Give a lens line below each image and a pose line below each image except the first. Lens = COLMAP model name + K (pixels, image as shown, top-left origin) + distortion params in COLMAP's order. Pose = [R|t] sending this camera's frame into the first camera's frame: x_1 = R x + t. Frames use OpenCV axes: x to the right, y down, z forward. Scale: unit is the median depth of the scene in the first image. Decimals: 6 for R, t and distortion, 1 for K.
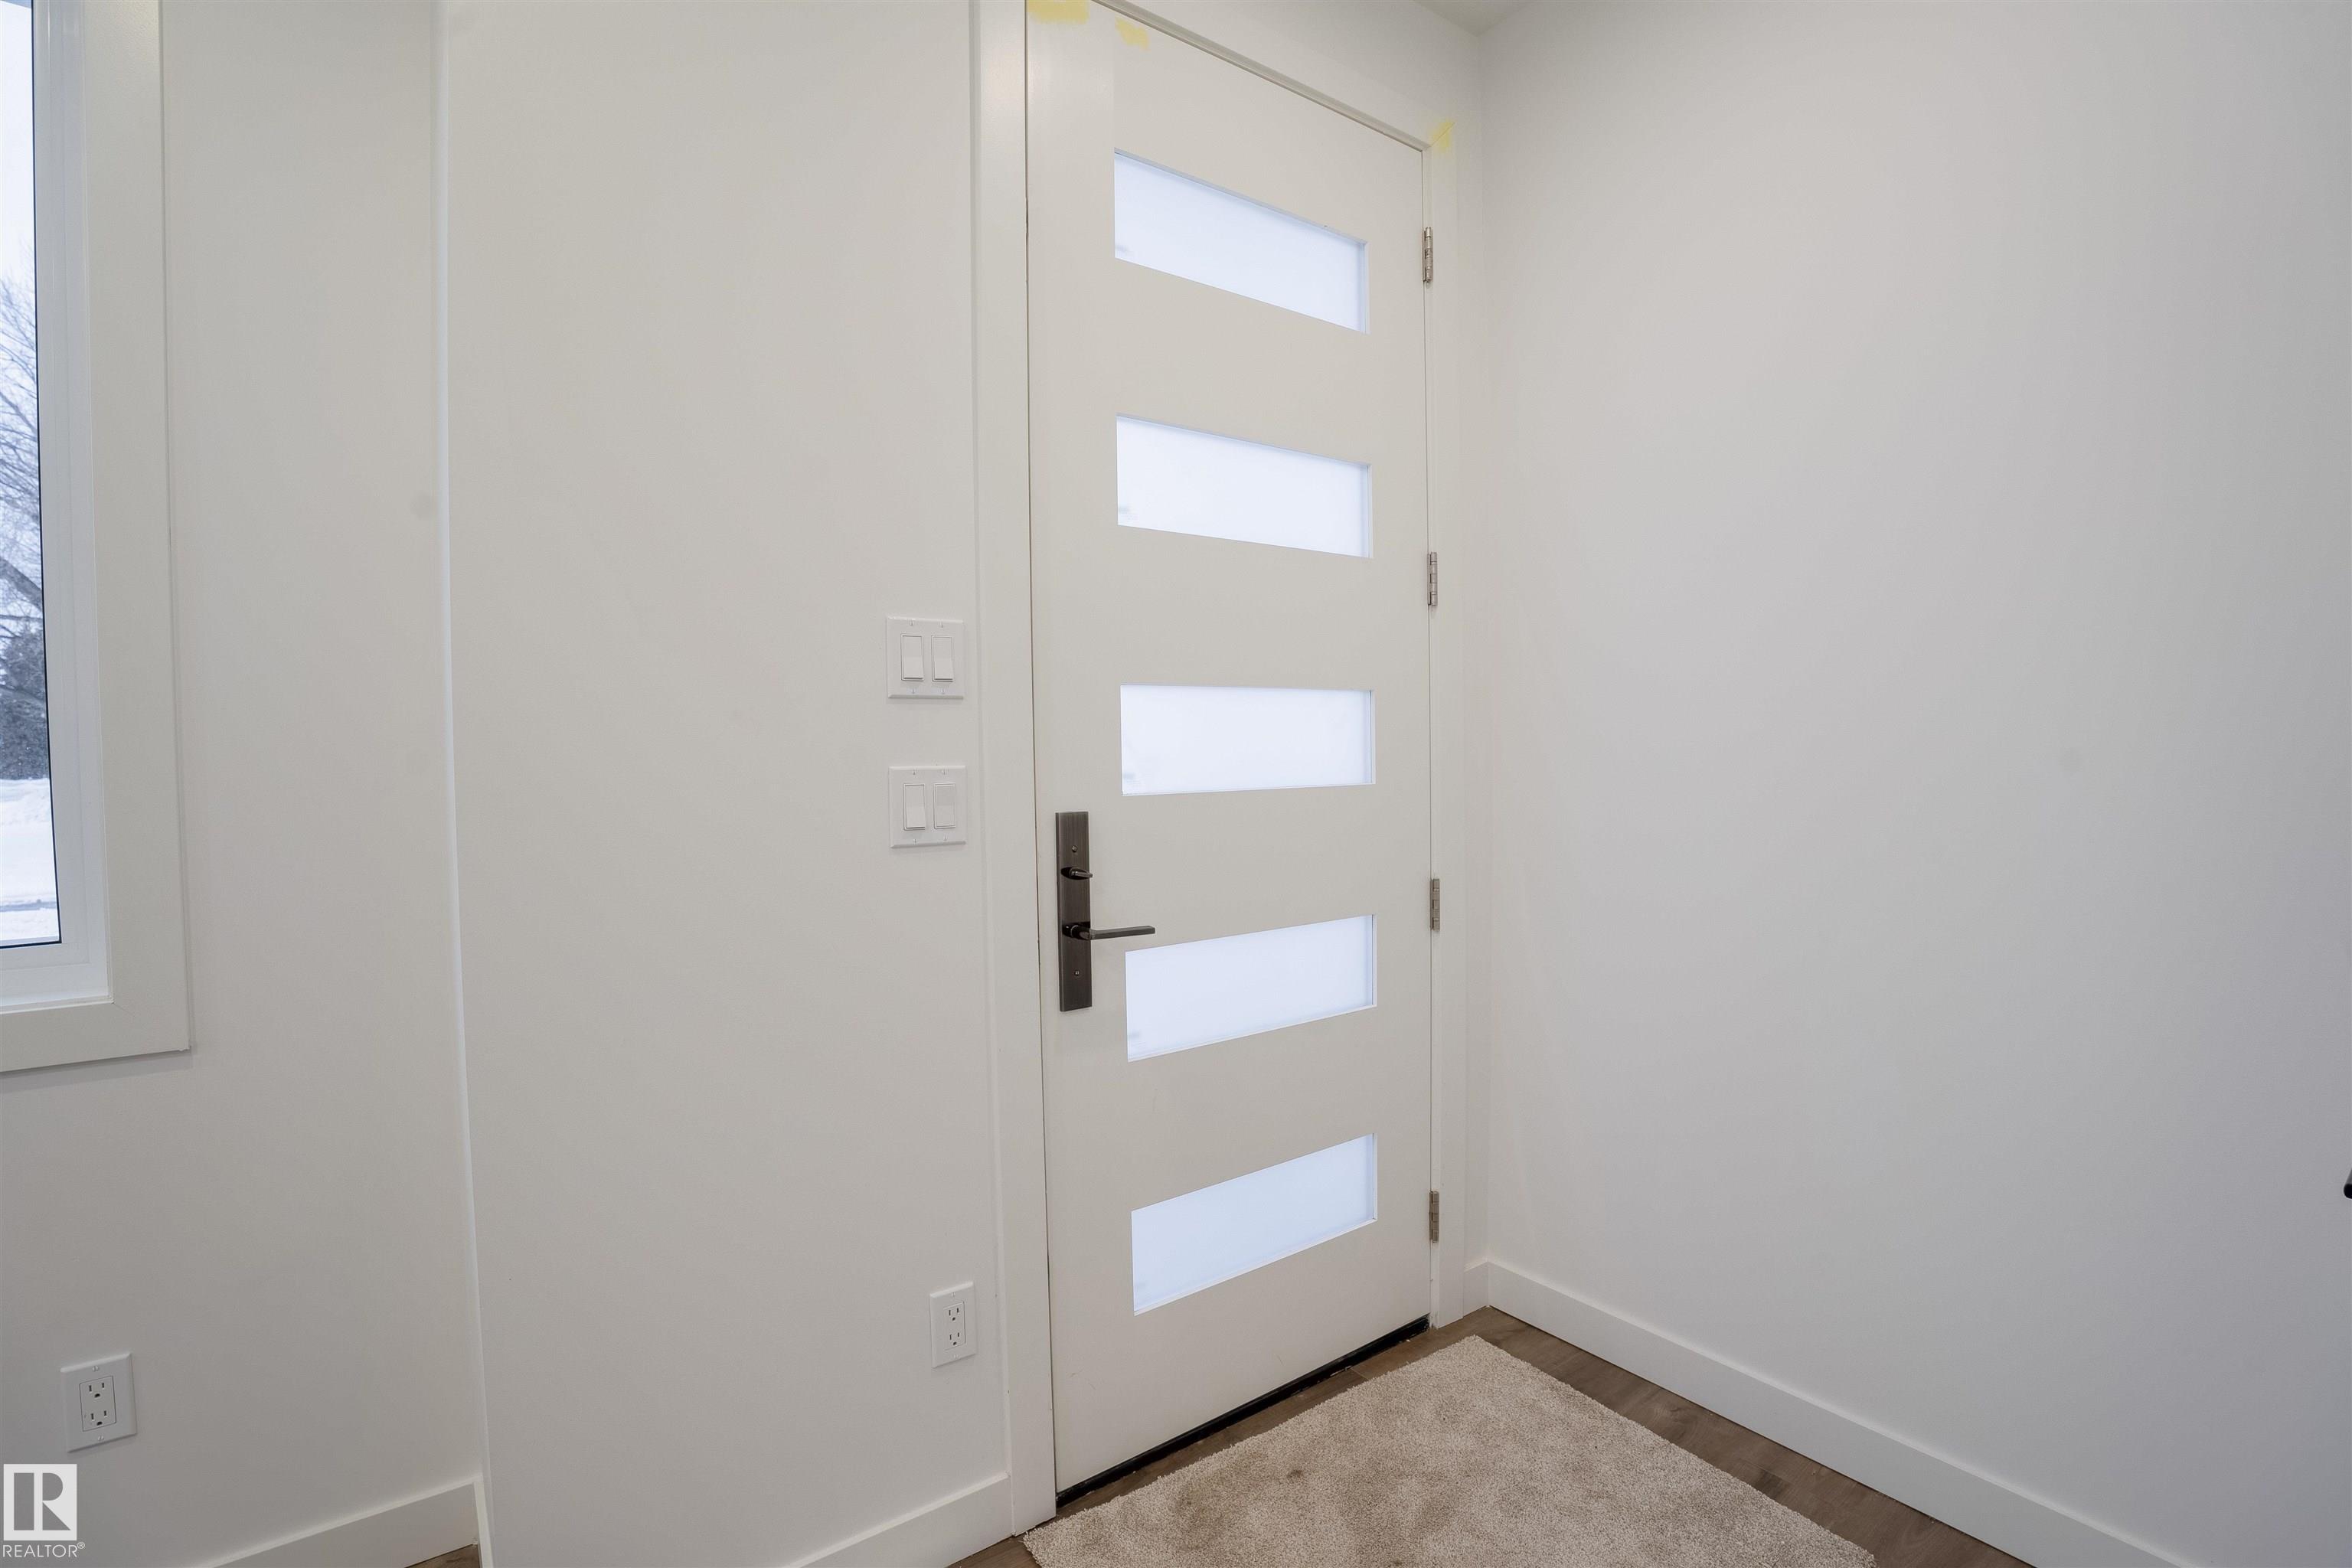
lens RADIAL K [[1094.1, 0, 1176.0], [0, 1094.1, 784.0], [0, 0, 1]] dist [-0.069077, 0.000205]
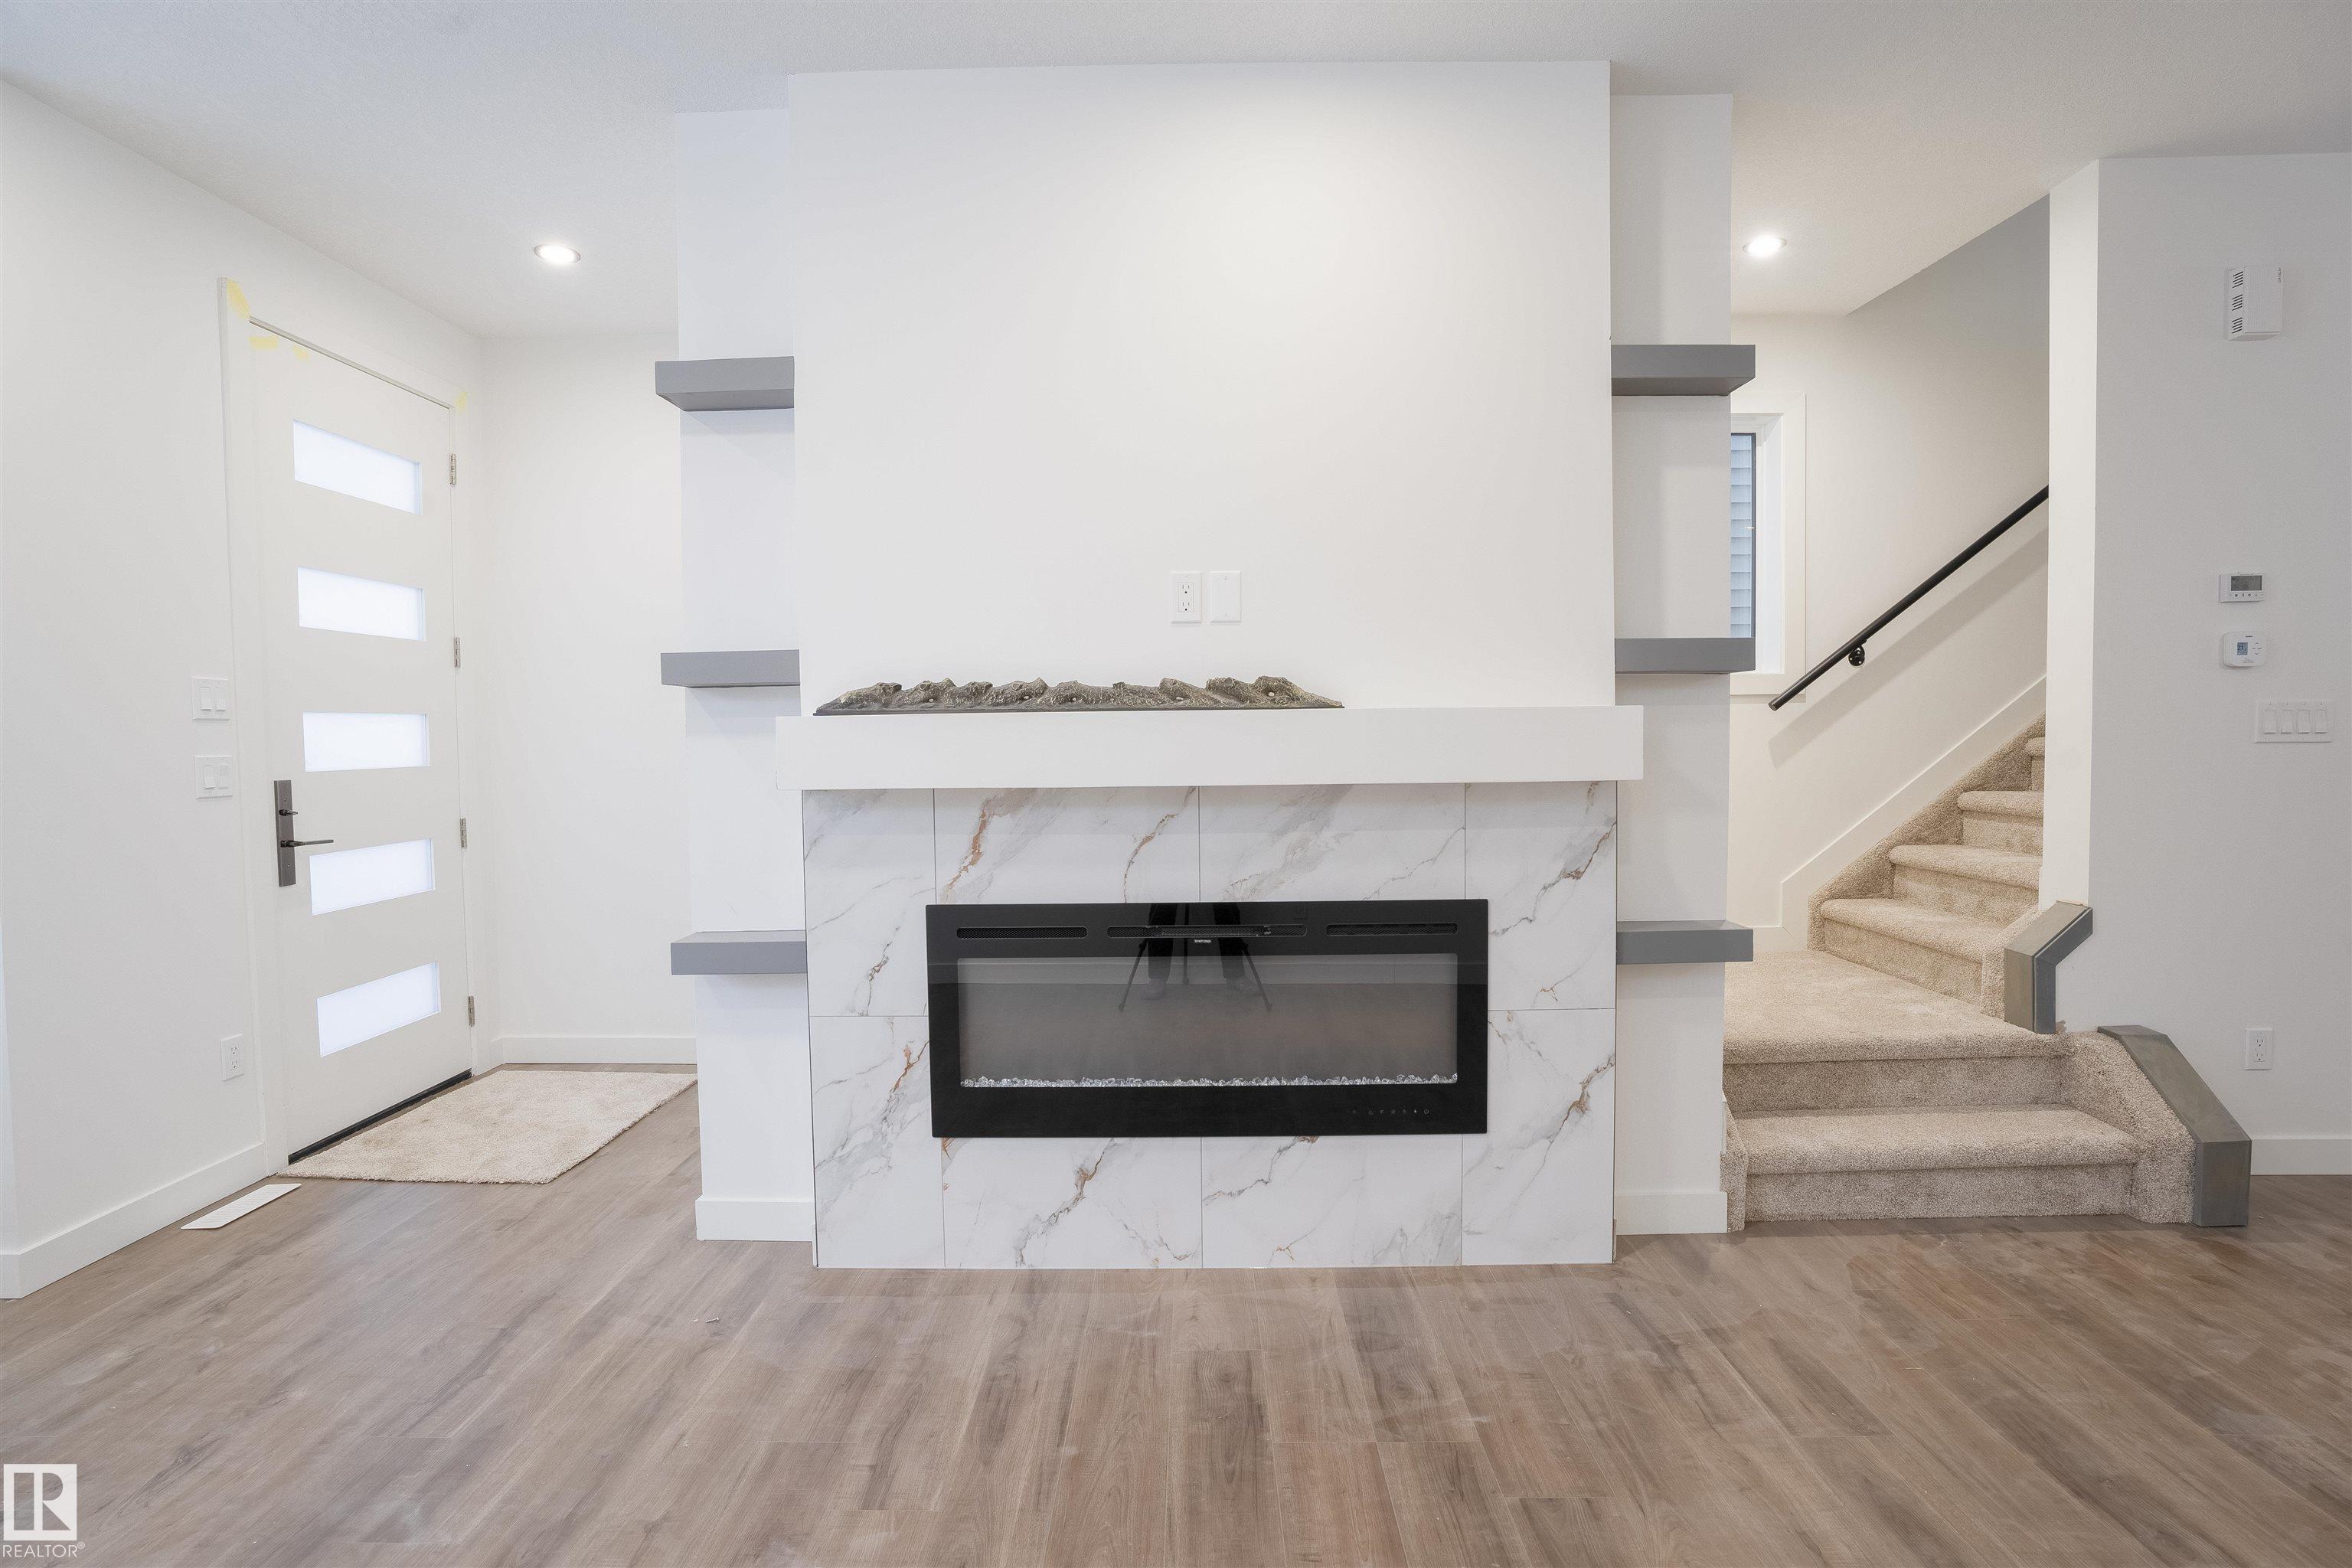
lens RADIAL K [[1186.9, 0, 1176.0], [0, 1186.9, 784.0], [0, 0, 1]] dist [-0.035151, 0.000033]
pose [[0.612183, -0.027428, 0.790240, -0.678762], [0.029295, 0.999499, 0.011996, 0.049248], [-0.790173, 0.015806, 0.612680, -1.328940]]
